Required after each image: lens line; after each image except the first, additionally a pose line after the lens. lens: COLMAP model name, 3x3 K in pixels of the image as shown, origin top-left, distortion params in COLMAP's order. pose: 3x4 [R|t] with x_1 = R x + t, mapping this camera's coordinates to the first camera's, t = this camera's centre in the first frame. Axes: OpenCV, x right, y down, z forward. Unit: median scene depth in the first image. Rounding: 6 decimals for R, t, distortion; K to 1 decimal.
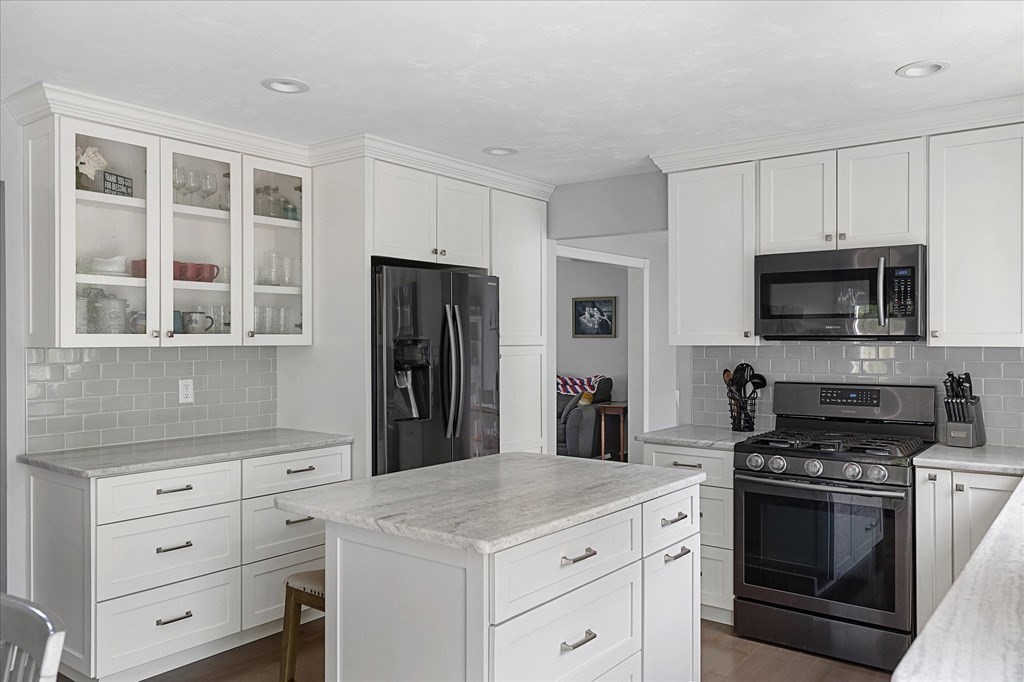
lens RADIAL K [[780.7, 0, 512.0], [0, 780.7, 341.0], [0, 0, 1]] dist [0.008827, 0.000293]
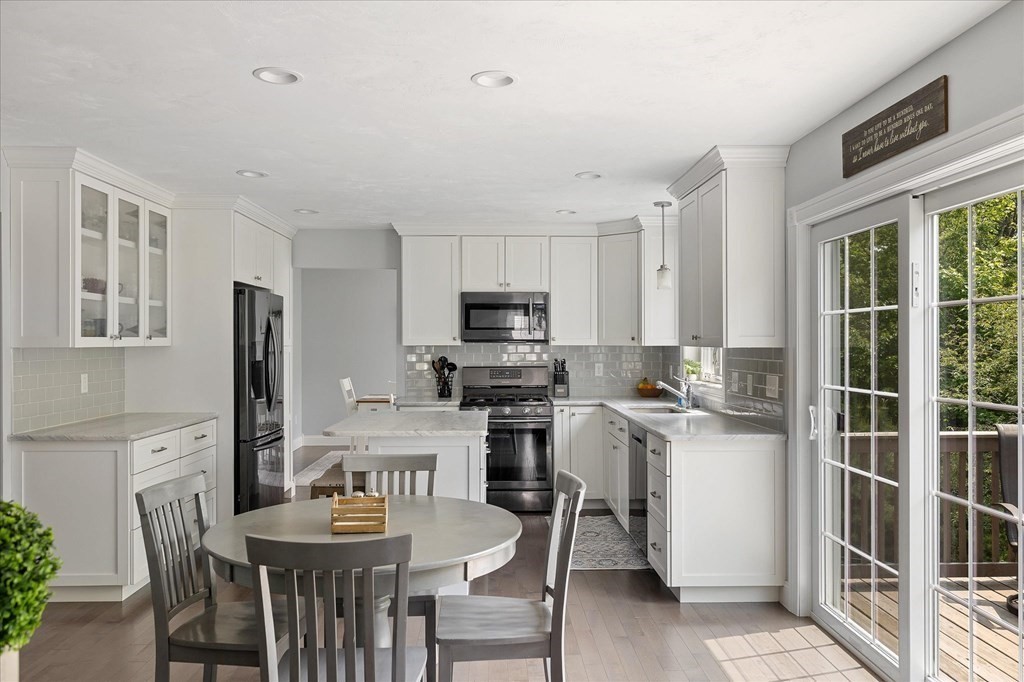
lens RADIAL K [[780.7, 0, 512.0], [0, 780.7, 341.0], [0, 0, 1]] dist [0.008827, 0.000293]
pose [[0.775187, 0.001205, 0.631731, -0.690510], [0.001034, 0.999994, -0.003176, 0.002031], [-0.631732, 0.003115, 0.775181, -0.394218]]
